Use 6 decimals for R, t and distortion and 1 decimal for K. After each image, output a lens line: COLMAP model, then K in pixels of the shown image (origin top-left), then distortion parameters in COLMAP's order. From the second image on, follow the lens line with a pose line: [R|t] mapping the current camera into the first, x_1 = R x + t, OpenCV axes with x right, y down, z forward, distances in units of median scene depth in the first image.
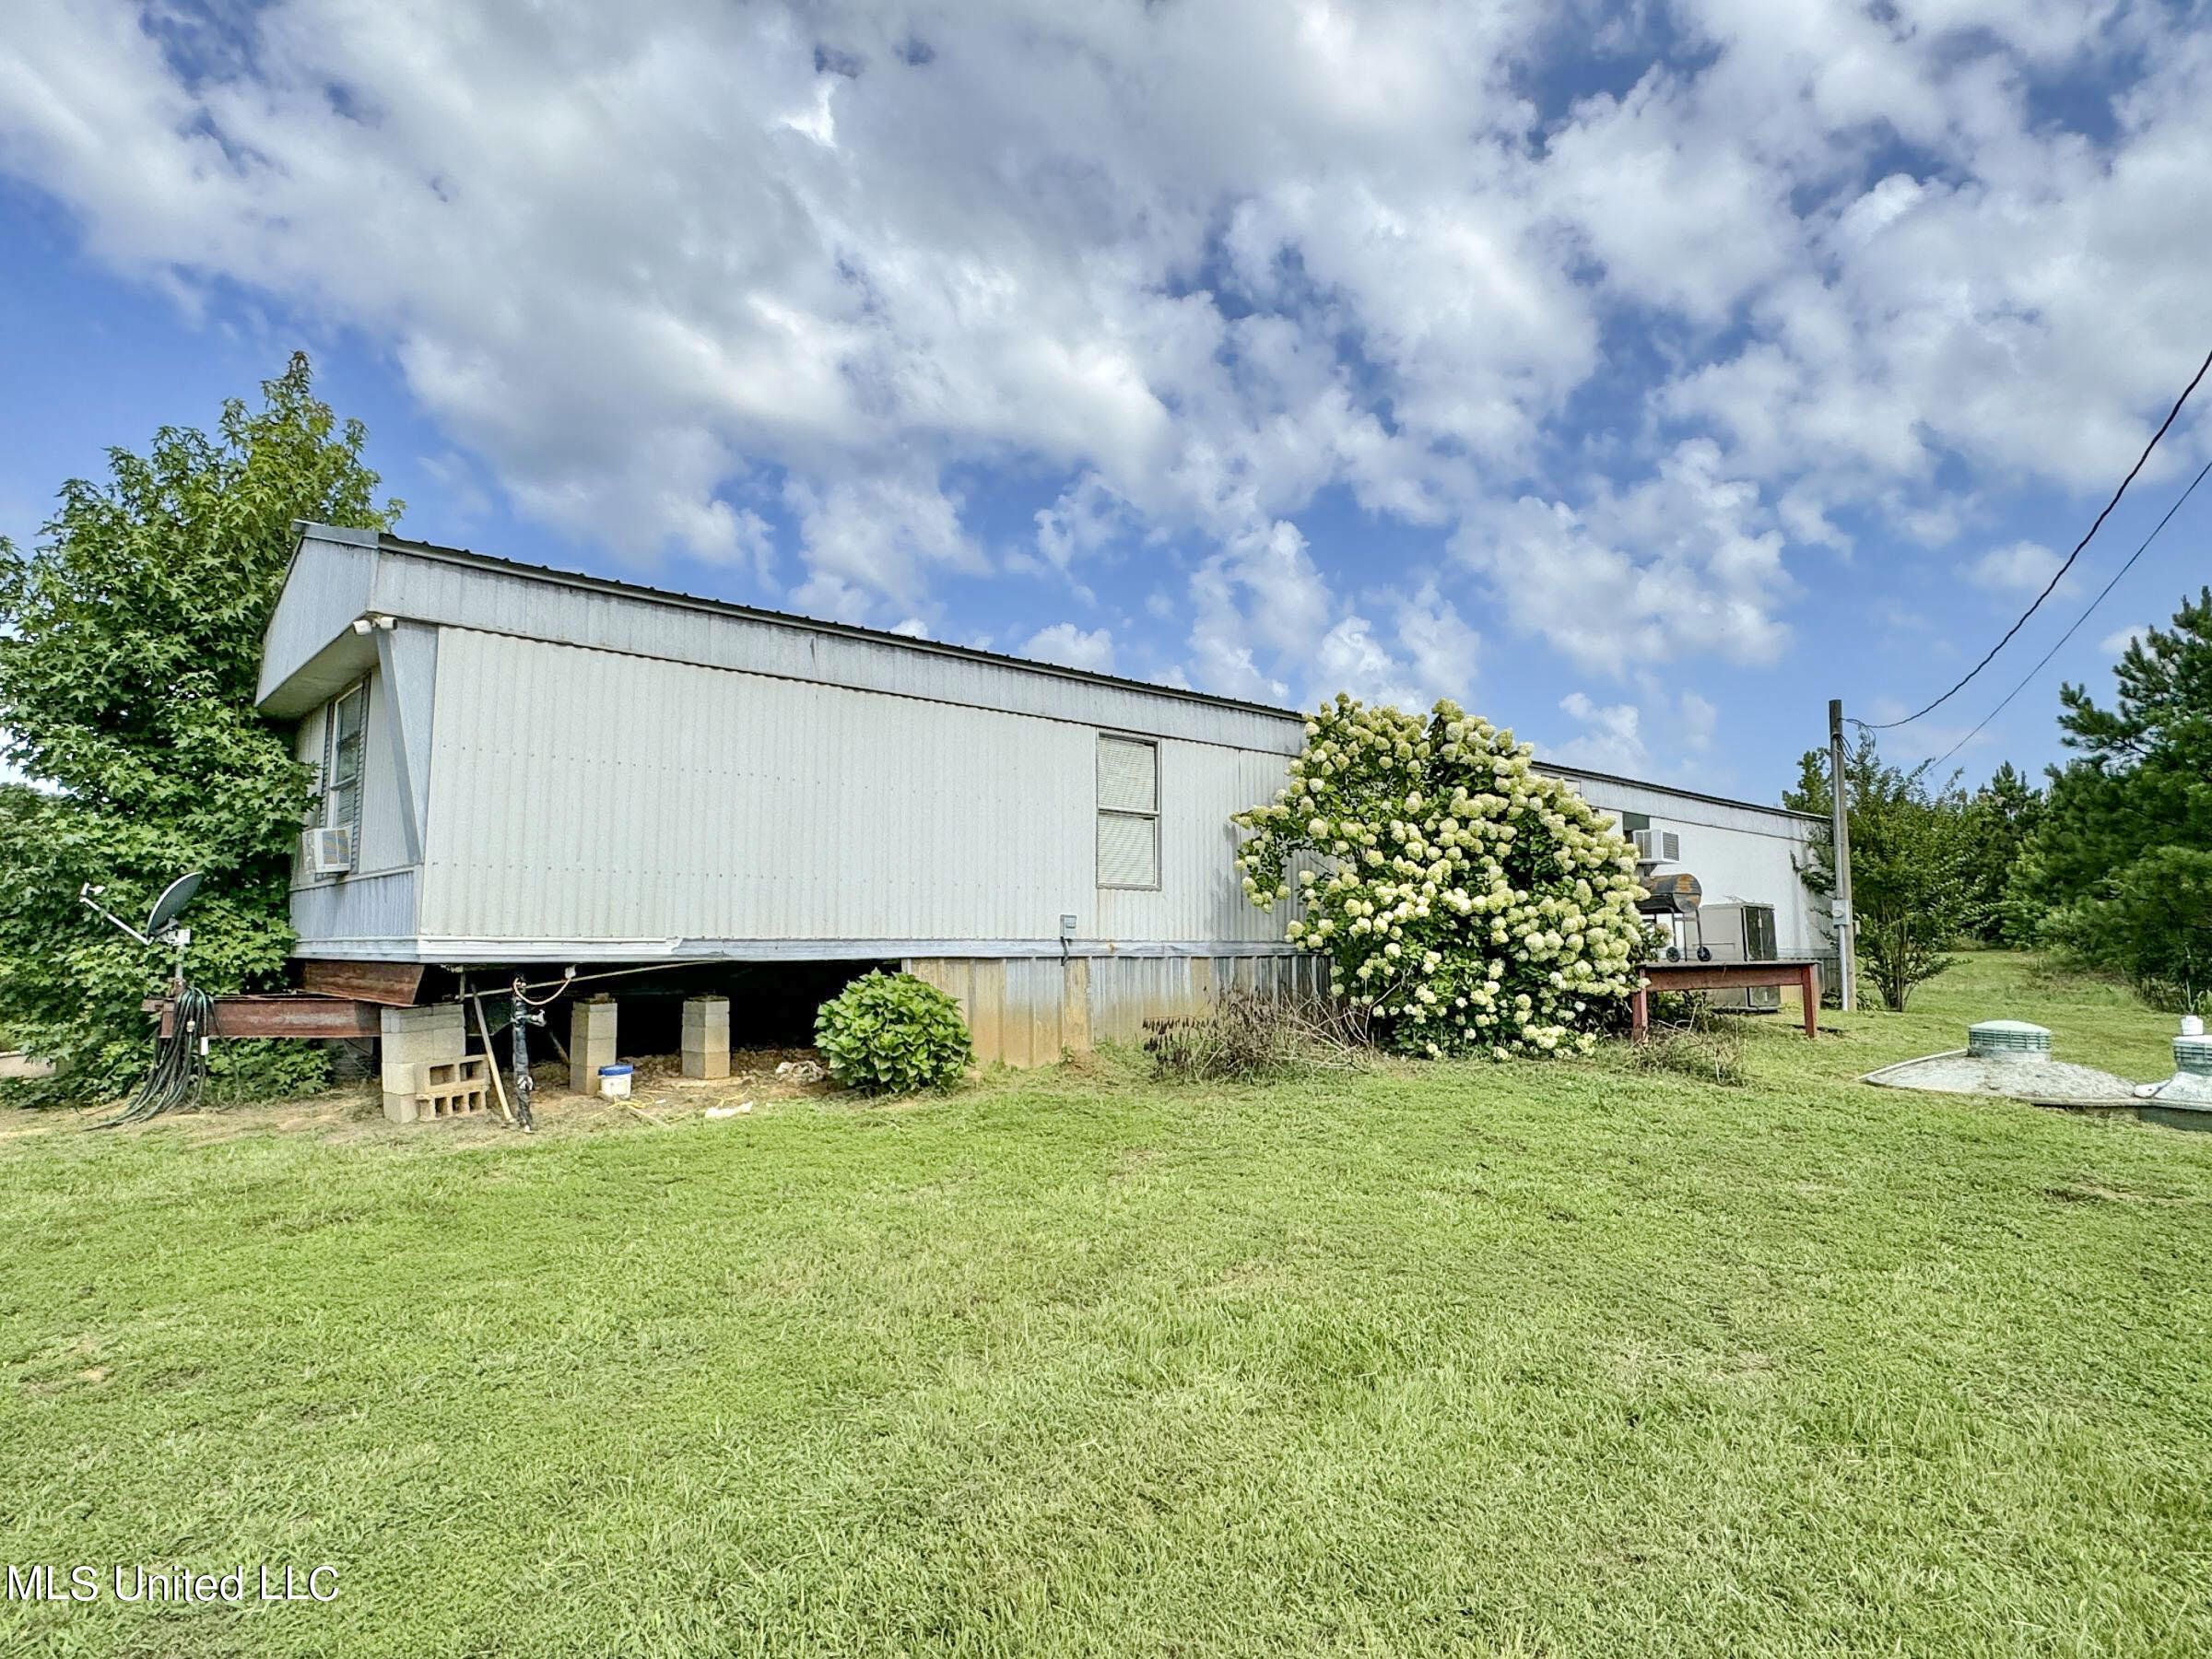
lens RADIAL K [[1294.3, 0, 1057.0], [0, 1294.3, 811.2], [0, 0, 1]] dist [-0.004044, 0.000027]
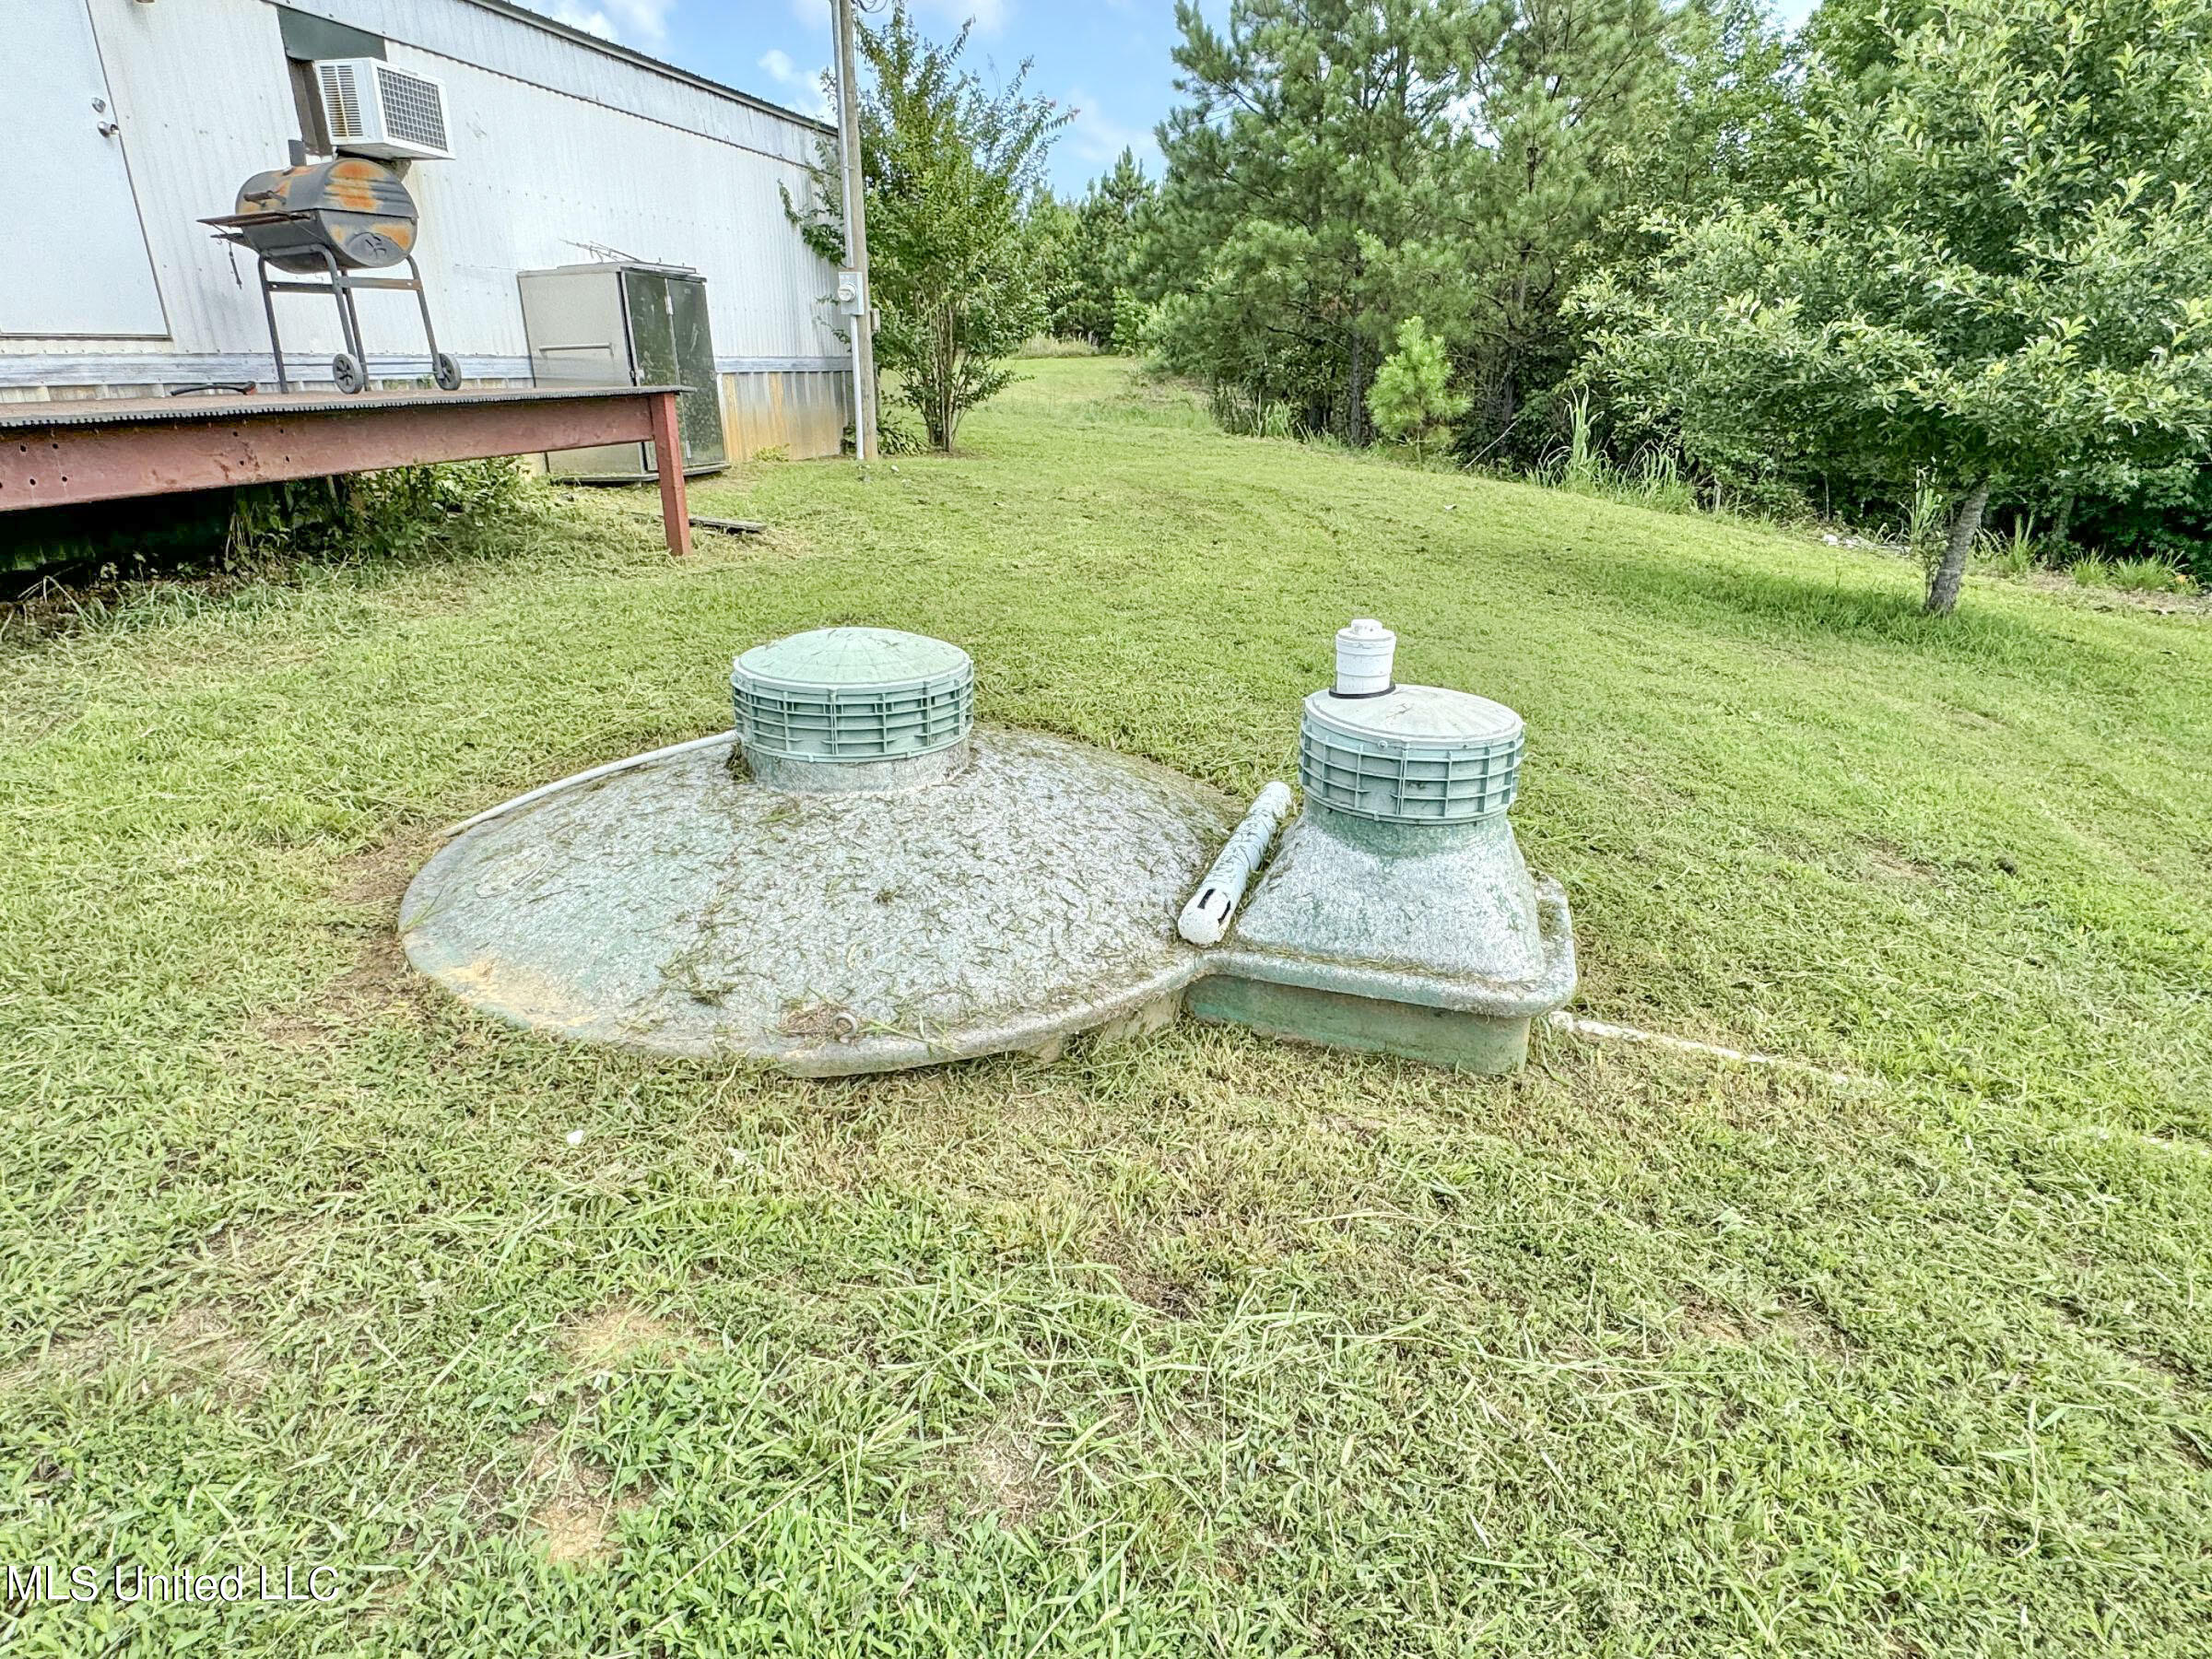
lens RADIAL K [[1294.3, 0, 1057.0], [0, 1294.3, 811.2], [0, 0, 1]] dist [-0.004044, 0.000027]
pose [[0.836286, -0.185906, 0.515815, 0.311986], [-0.054046, 0.908232, 0.414961, 0.039349], [-0.545623, -0.374904, 0.749495, 0.376865]]
